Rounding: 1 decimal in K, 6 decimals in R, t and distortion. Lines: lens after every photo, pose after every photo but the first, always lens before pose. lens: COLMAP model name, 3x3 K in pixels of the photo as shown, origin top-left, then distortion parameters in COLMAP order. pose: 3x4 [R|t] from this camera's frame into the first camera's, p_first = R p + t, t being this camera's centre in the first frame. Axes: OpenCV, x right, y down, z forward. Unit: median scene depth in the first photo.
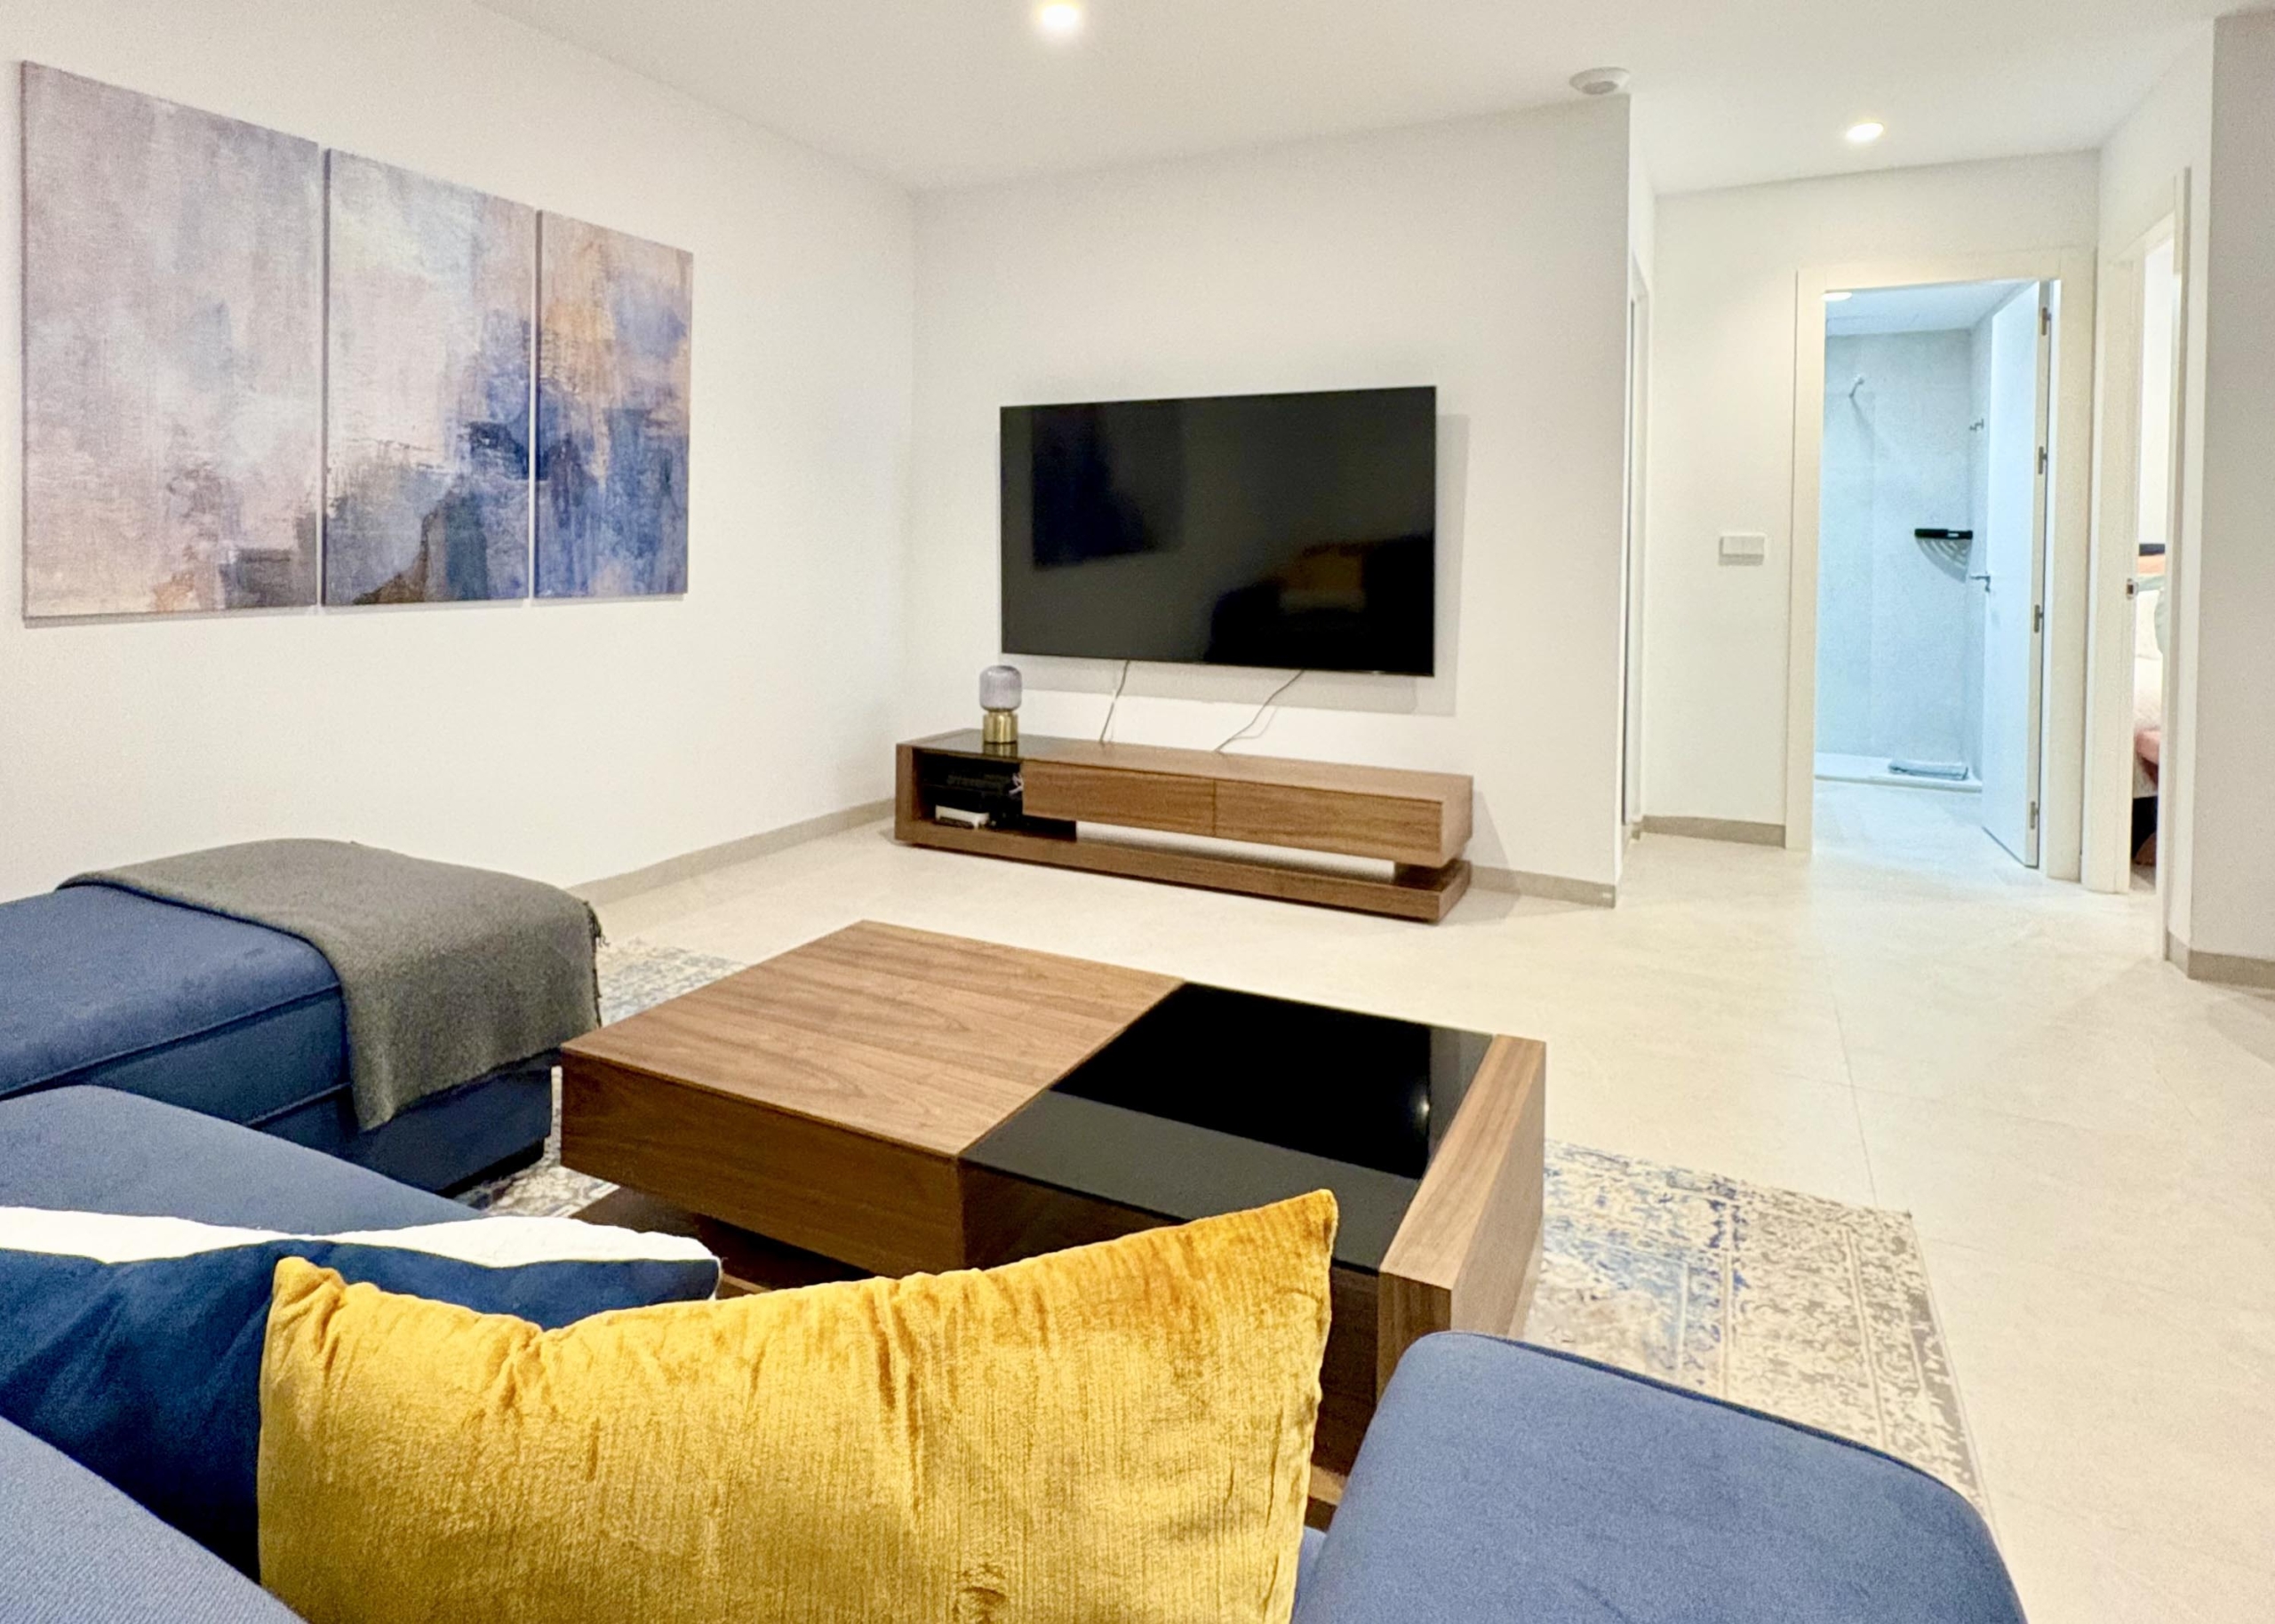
lens RADIAL K [[1229.6, 0, 1149.7], [0, 1229.6, 561.8], [0, 0, 1]] dist [-0.000379, -0.001500]
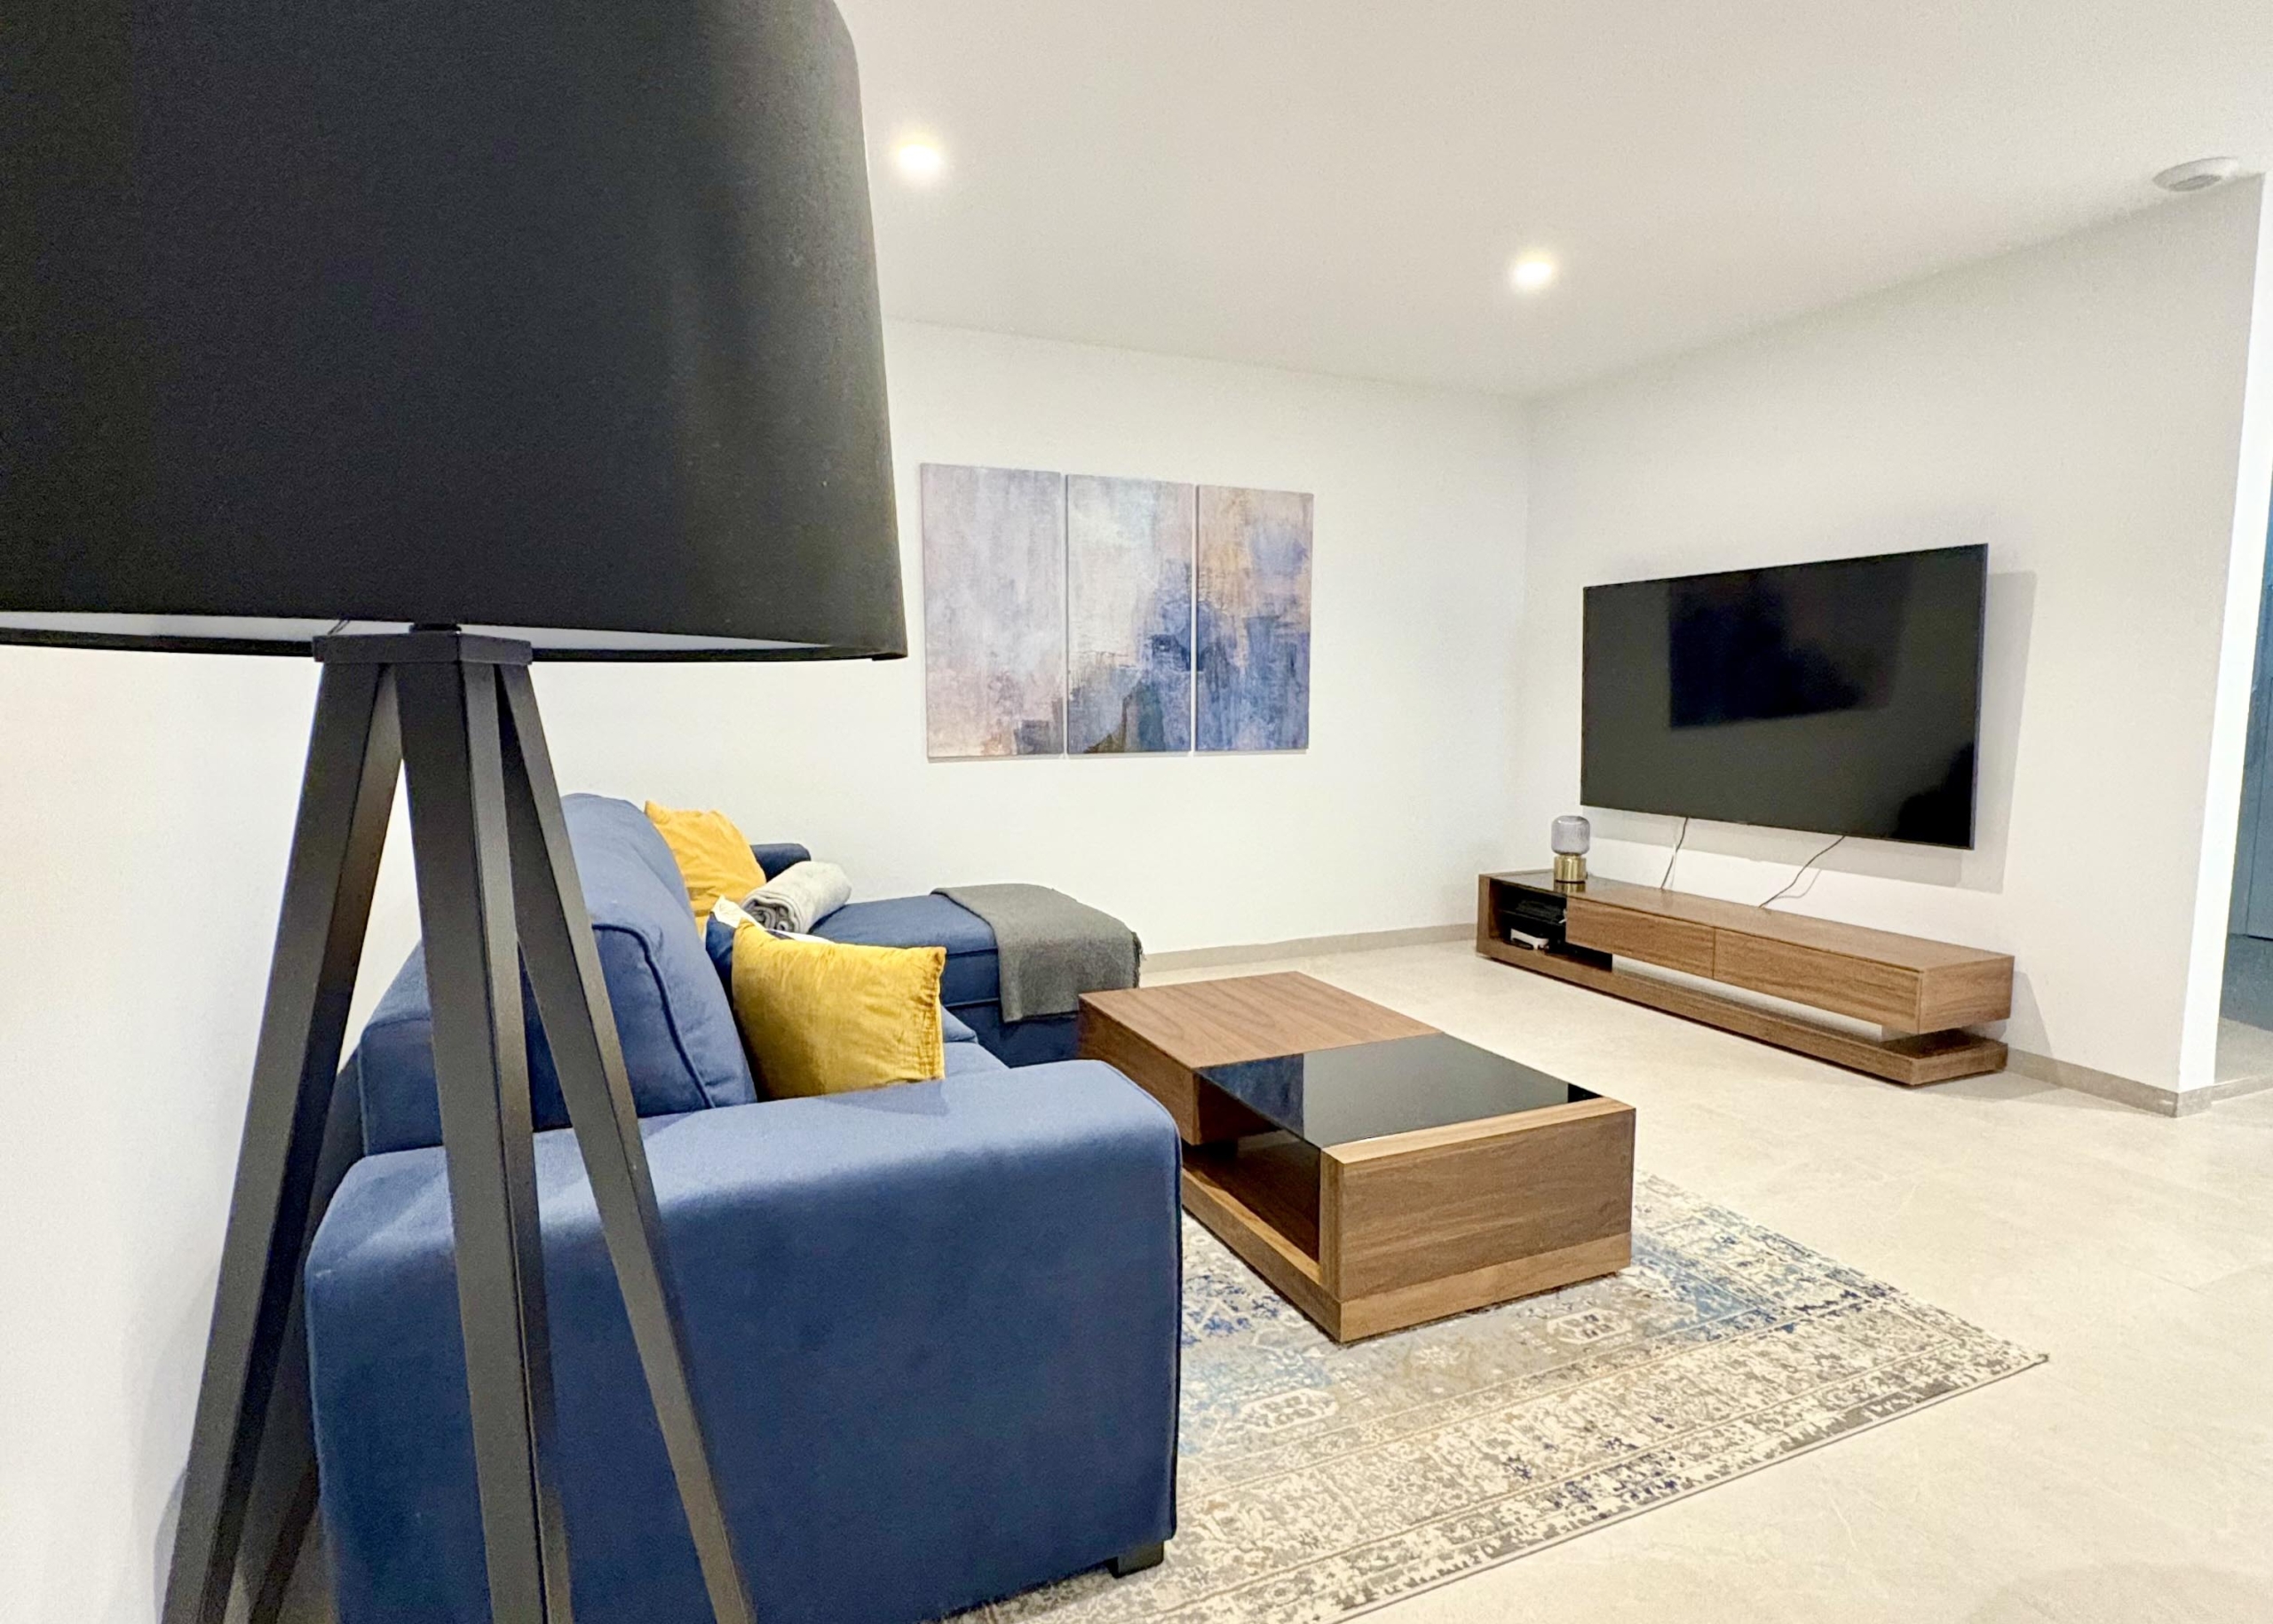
lens RADIAL K [[1228.7, 0, 1140.4], [0, 1228.7, 818.5], [0, 0, 1]] dist [-0.000379, -0.001500]
pose [[0.759716, 0.053883, -0.648019, 0.406686], [0.002674, 0.996293, 0.085977, -0.016430], [0.650250, -0.067051, 0.756756, -0.170740]]
